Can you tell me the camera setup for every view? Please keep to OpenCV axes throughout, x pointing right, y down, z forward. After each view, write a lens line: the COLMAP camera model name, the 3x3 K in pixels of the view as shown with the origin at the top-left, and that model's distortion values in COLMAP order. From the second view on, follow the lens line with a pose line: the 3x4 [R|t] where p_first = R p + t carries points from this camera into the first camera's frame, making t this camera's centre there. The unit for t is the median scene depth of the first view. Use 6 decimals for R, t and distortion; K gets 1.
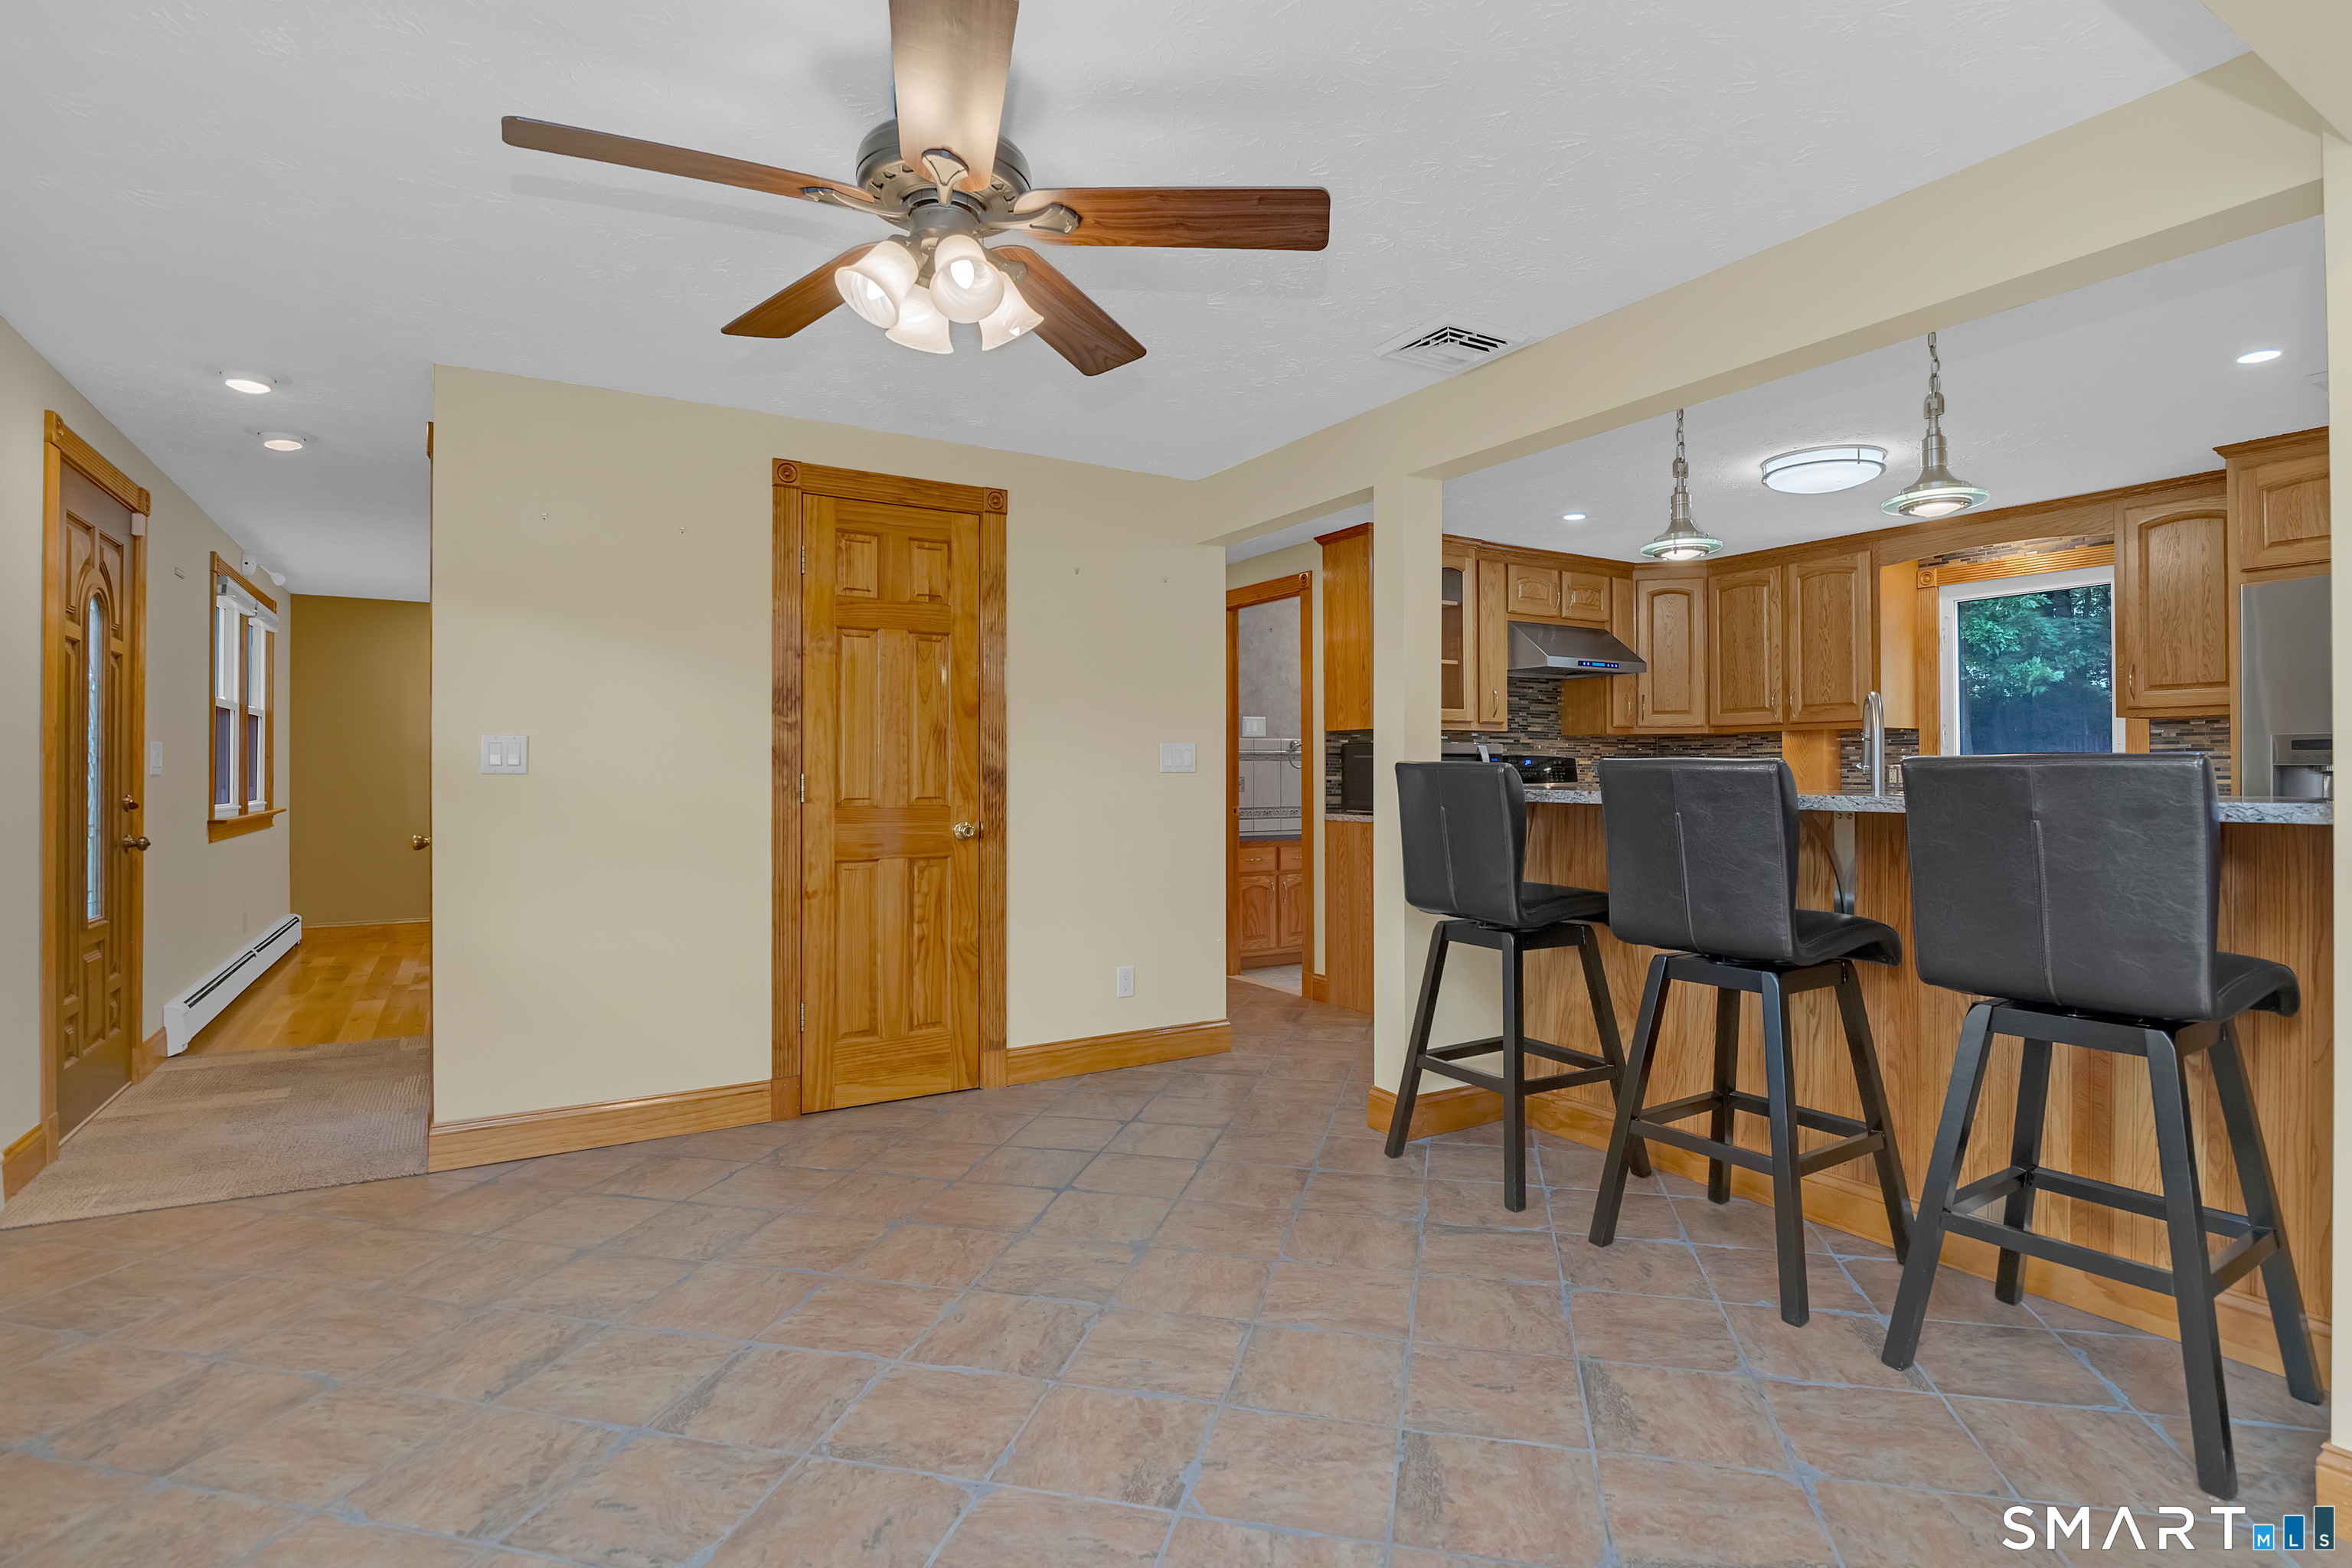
lens RADIAL K [[1149.7, 0, 1180.5], [0, 1149.7, 769.9], [0, 0, 1]] dist [-0.013716, -0.000254]
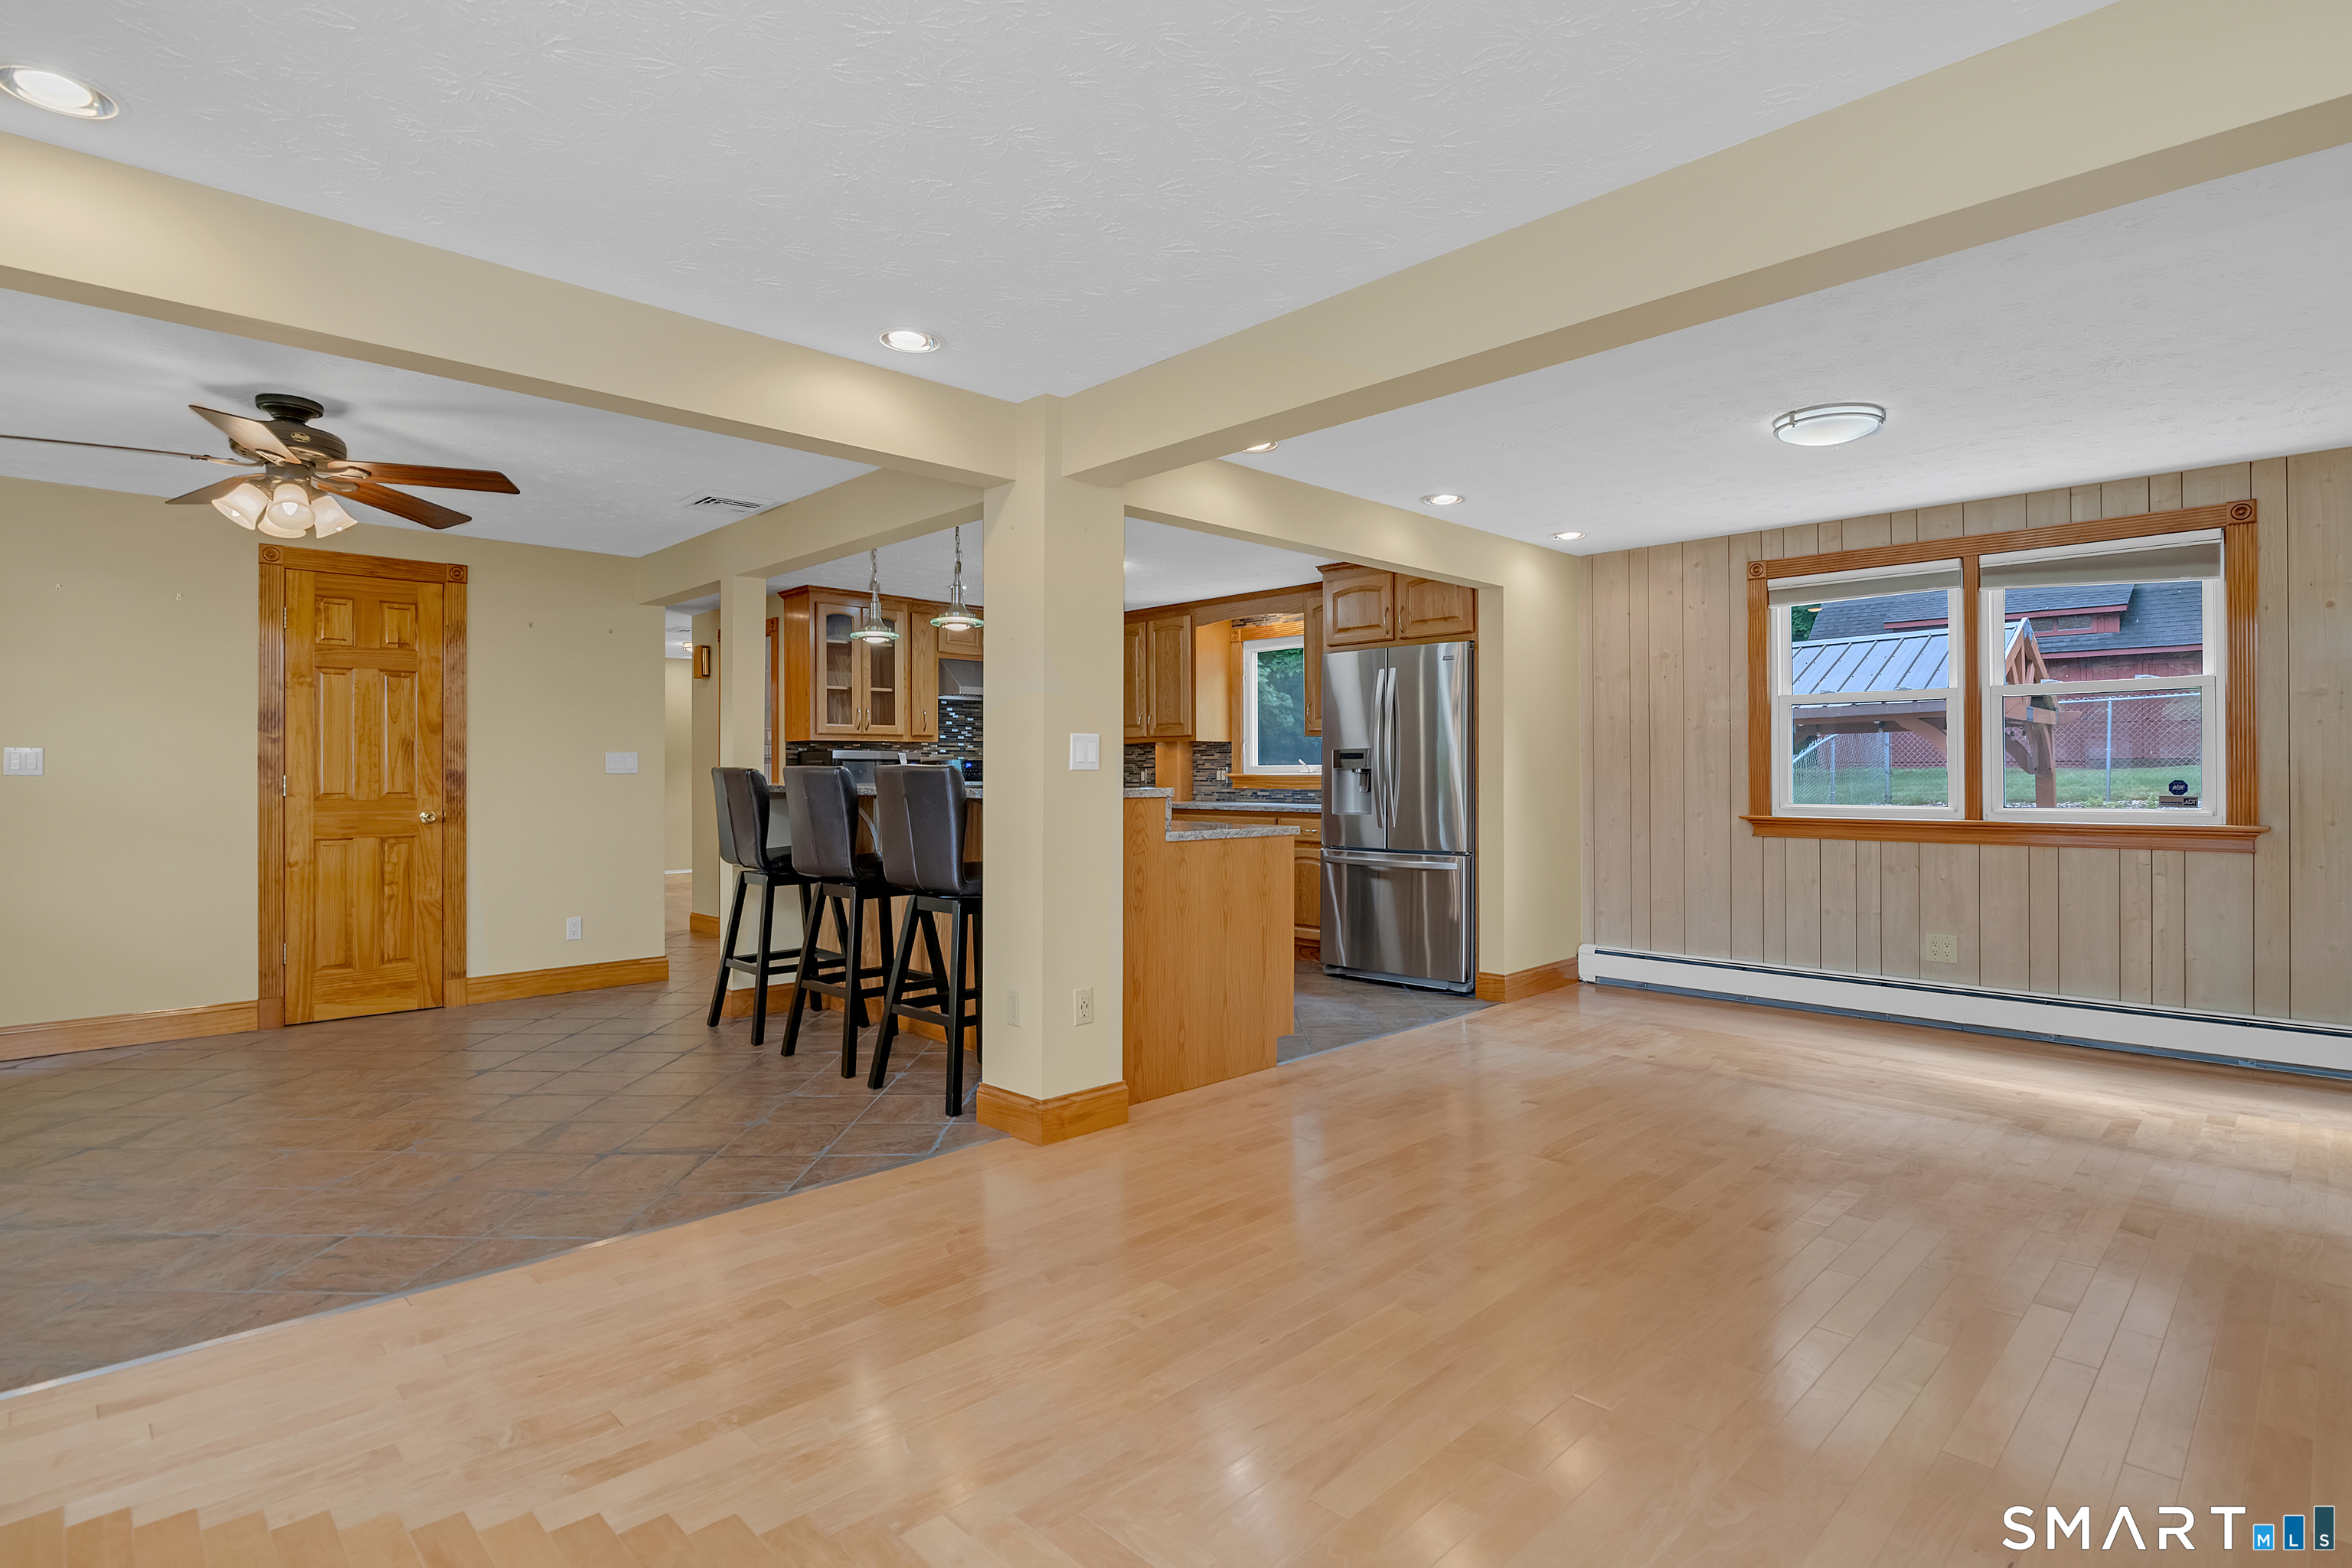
lens RADIAL K [[1168.8, 0, 1200.7], [0, 1168.8, 770.1], [0, 0, 1]] dist [-0.022771, -0.000611]
pose [[0.972028, -0.000618, 0.234864, 0.386510], [0.000474, 1.000000, 0.000668, -0.002904], [-0.234864, -0.000538, 0.972028, -0.554481]]
